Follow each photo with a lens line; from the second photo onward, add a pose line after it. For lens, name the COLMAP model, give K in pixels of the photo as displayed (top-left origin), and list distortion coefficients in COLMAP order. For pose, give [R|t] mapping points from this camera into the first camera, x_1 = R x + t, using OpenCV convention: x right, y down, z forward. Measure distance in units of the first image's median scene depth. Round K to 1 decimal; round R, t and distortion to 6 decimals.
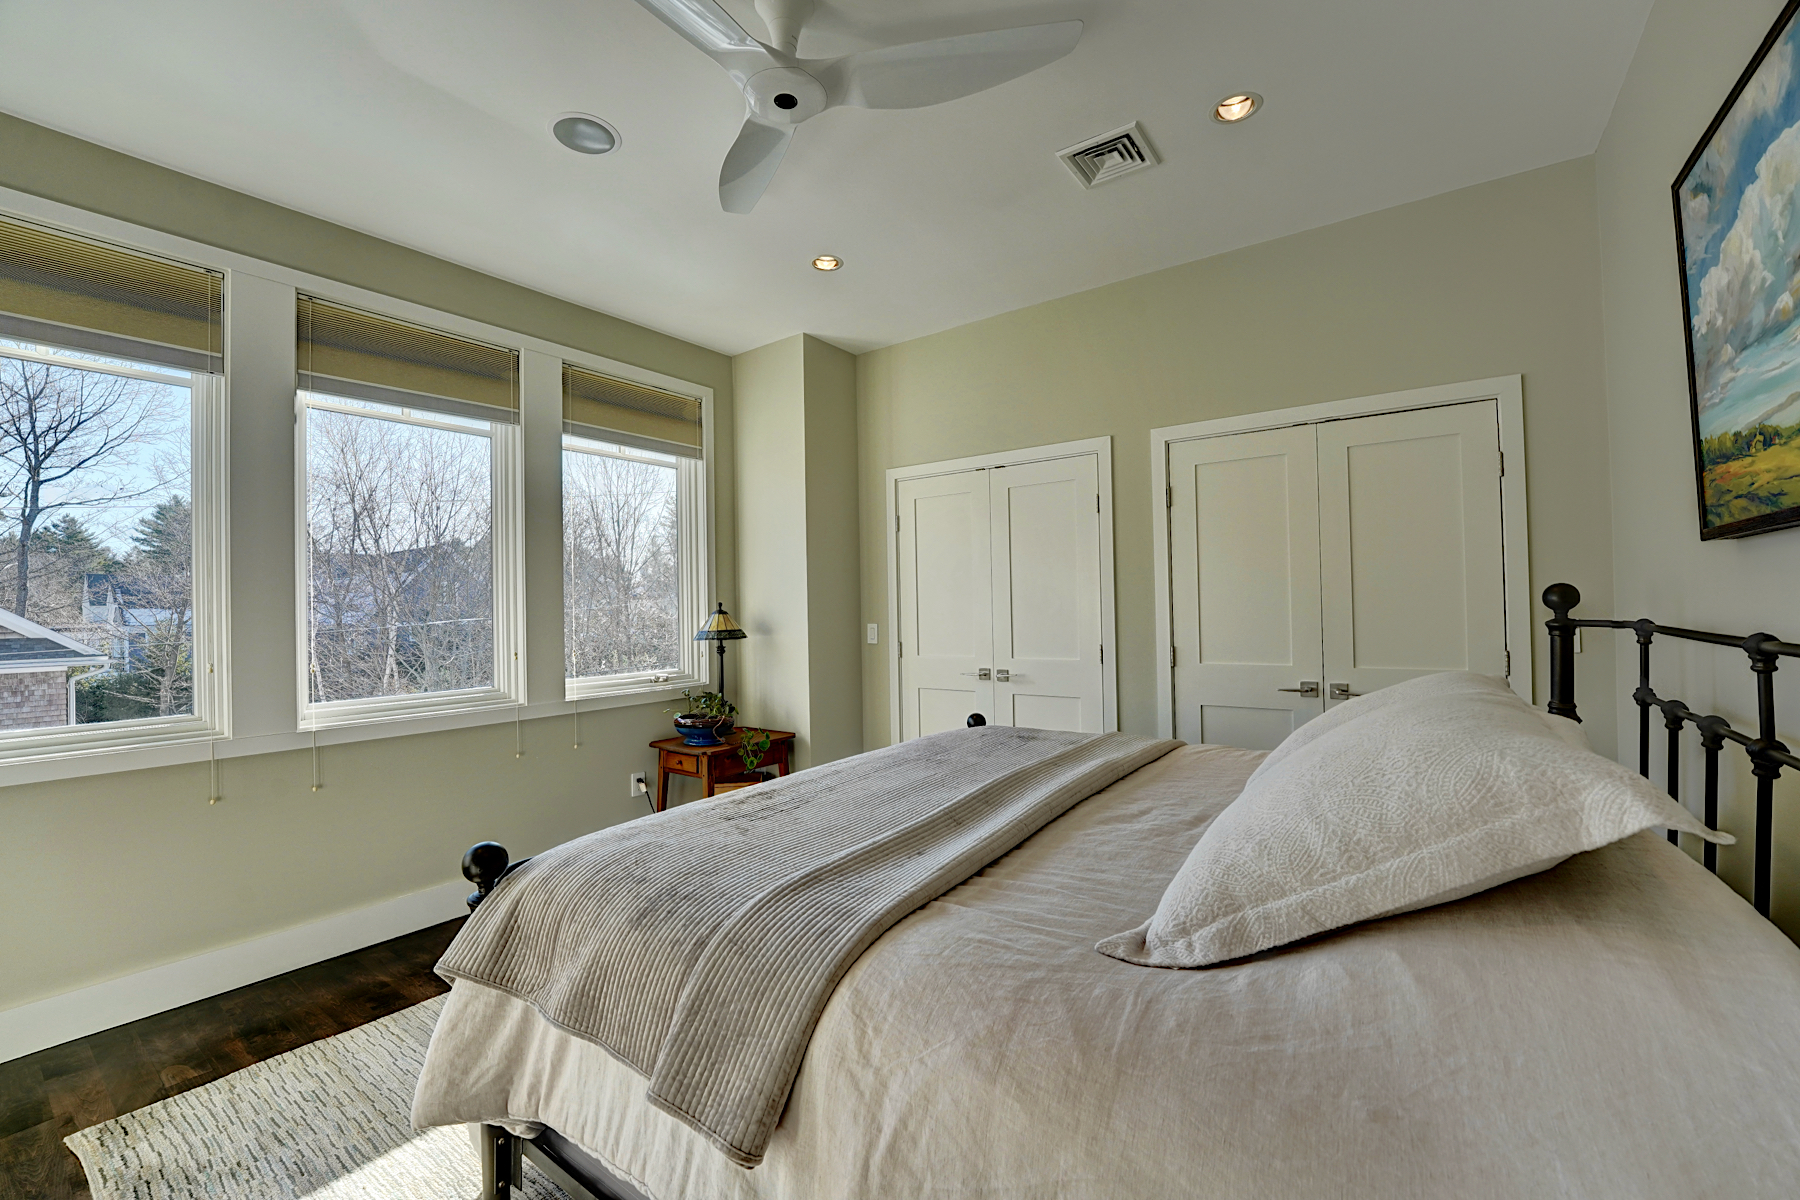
lens RADIAL K [[728.2, 0, 892.5], [0, 728.2, 602.9], [0, 0, 1]] dist [-0.027105, 0.000156]
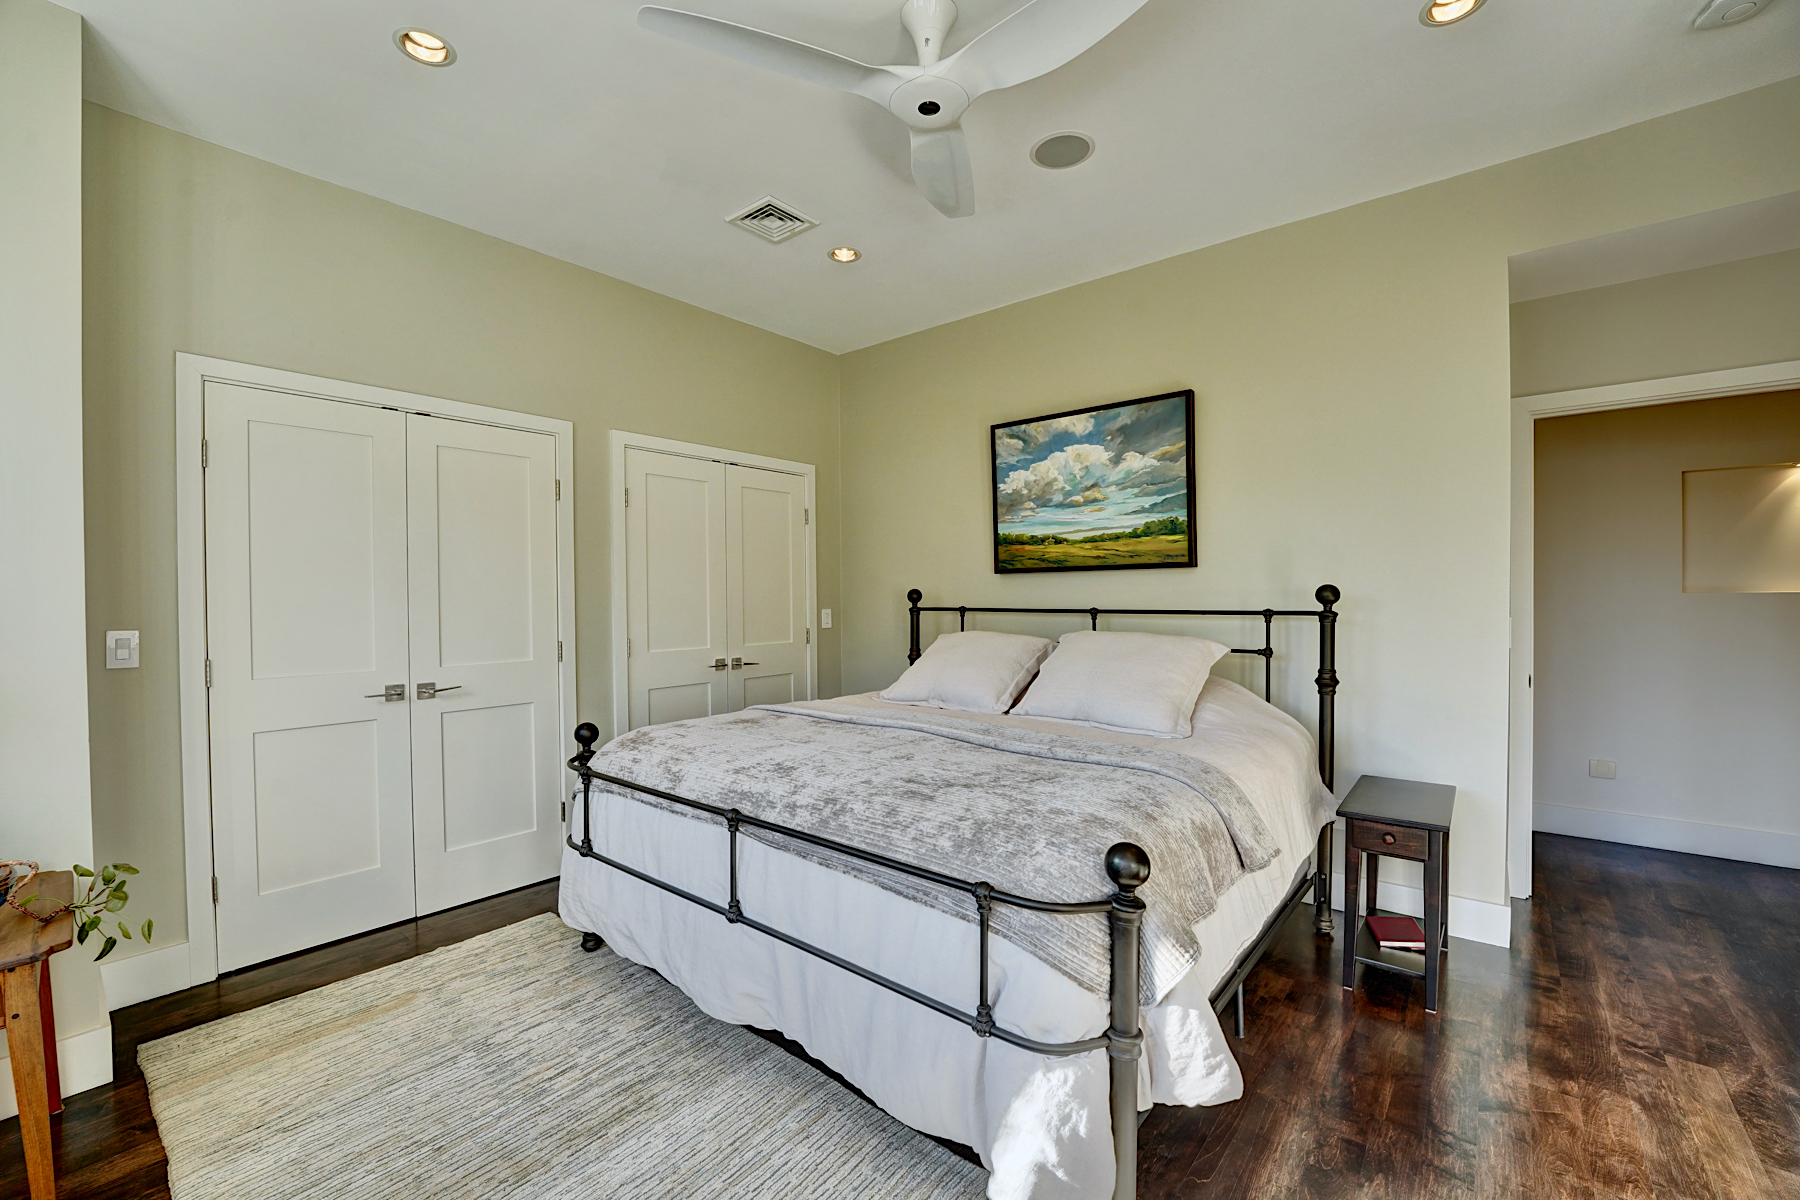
lens RADIAL K [[728.2, 0, 892.5], [0, 728.2, 602.9], [0, 0, 1]] dist [-0.027105, 0.000156]
pose [[0.072283, 0.008579, 0.997347, -0.863548], [-0.000194, 0.999963, -0.008587, 0.022084], [-0.997384, 0.000427, 0.072282, 0.704995]]
